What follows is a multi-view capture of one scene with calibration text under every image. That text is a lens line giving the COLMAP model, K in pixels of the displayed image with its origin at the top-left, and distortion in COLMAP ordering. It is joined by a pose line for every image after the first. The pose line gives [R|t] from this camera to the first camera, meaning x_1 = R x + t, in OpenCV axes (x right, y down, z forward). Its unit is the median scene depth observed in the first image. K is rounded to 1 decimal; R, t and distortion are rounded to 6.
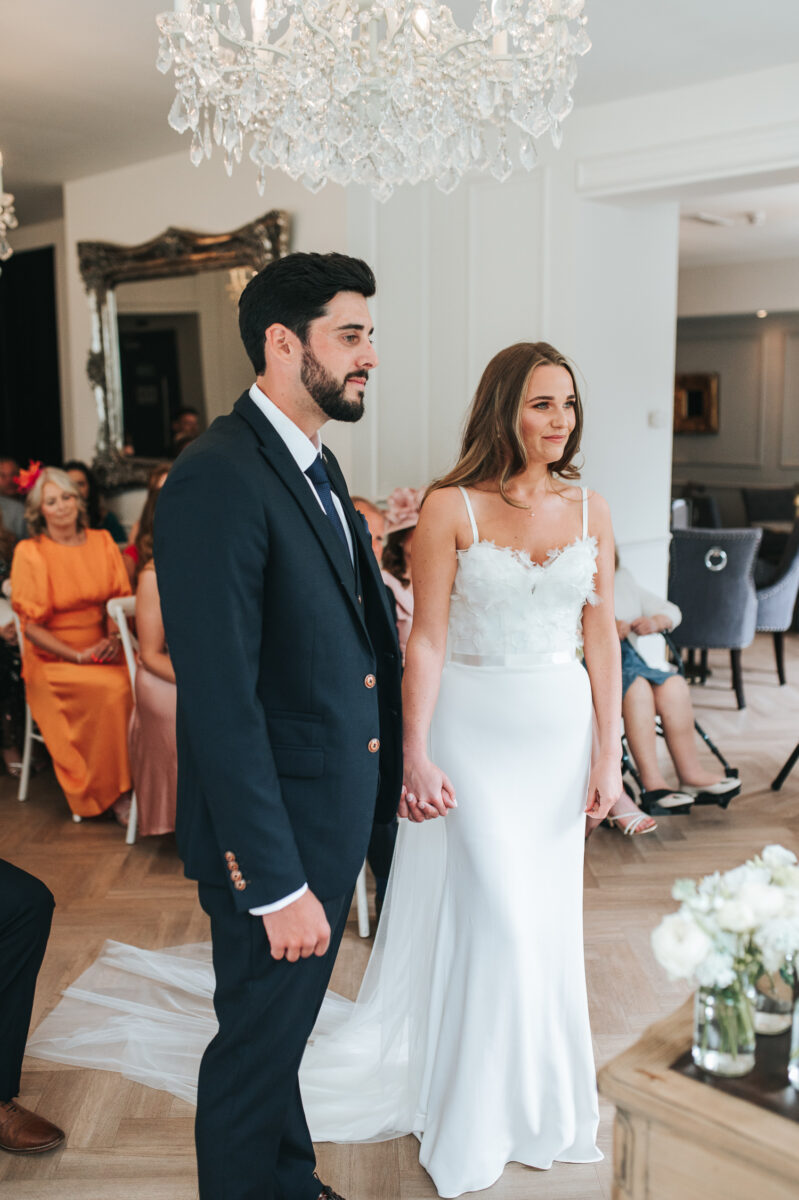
lens RADIAL K [[1205.7, 0, 404.7], [0, 1205.7, 593.4], [0, 0, 1]] dist [-0.049303, 0.034233]
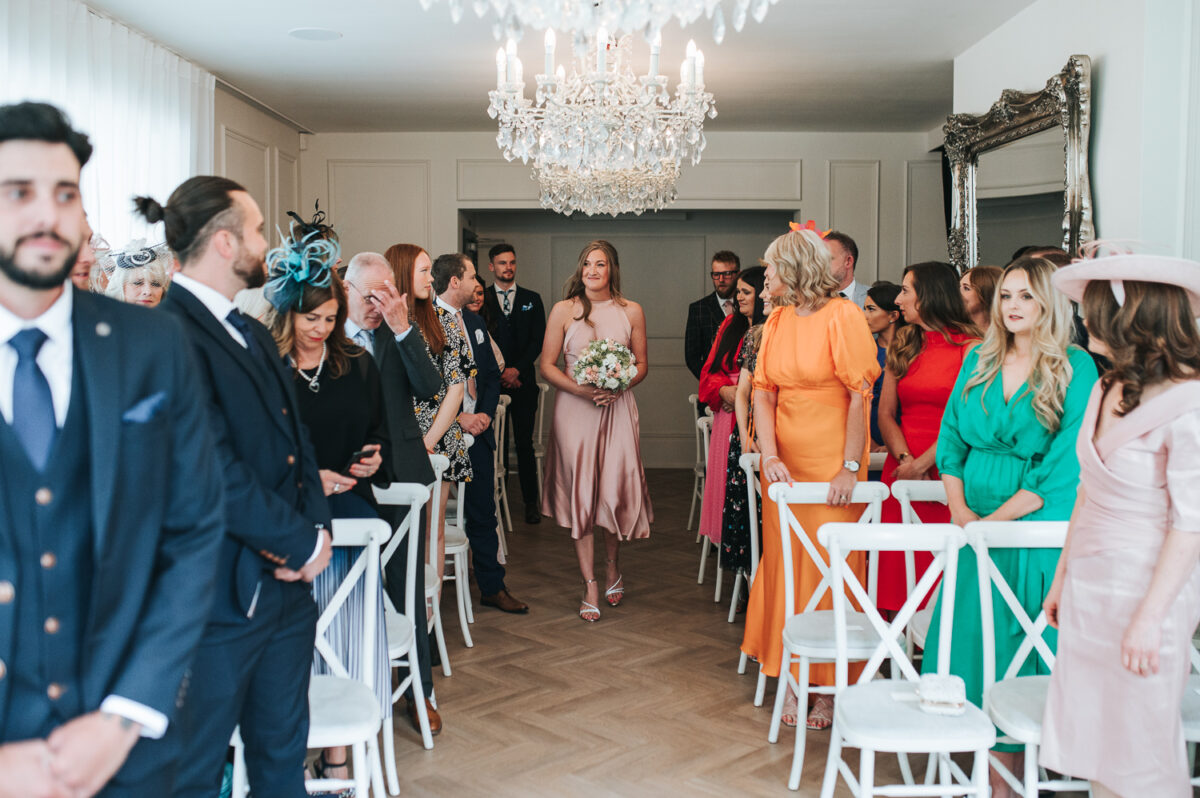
lens RADIAL K [[1173.9, 0, 600.0], [0, 1173.9, 399.0], [0, 0, 1]] dist [-0.013817, -0.005491]
pose [[0.691899, 0.062779, -0.719260, 0.249300], [-0.111301, 0.993578, -0.020345, -0.018905], [0.713364, 0.094131, 0.694443, 0.182117]]
